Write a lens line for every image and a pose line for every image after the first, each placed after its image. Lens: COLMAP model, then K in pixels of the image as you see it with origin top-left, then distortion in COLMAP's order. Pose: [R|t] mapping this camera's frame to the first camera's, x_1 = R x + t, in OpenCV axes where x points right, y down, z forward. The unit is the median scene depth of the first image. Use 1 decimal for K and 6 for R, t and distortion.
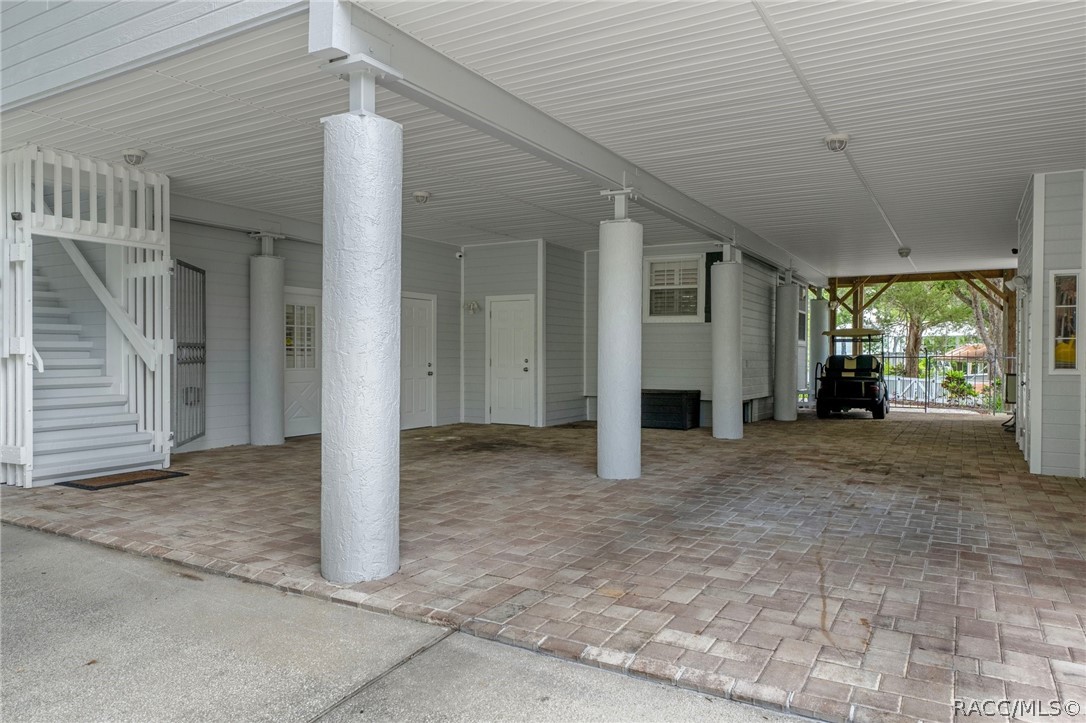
lens RADIAL K [[711.5, 0, 546.9], [0, 711.5, 353.7], [0, 0, 1]] dist [-0.002600, 0.000945]
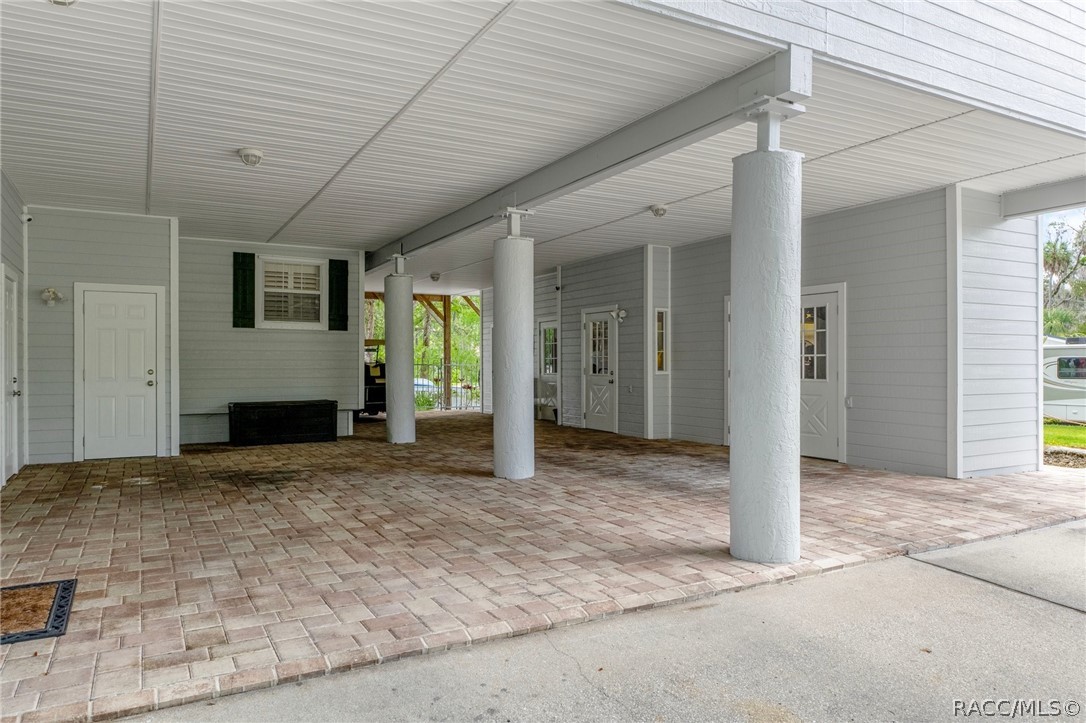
lens RADIAL K [[711.5, 0, 542.5], [0, 711.5, 367.6], [0, 0, 1]] dist [-0.002600, 0.000945]
pose [[0.531529, -0.008713, 0.846995, -0.459970], [0.004141, 0.999962, 0.007687, 0.001050], [-0.847030, -0.000579, 0.531545, 0.232817]]
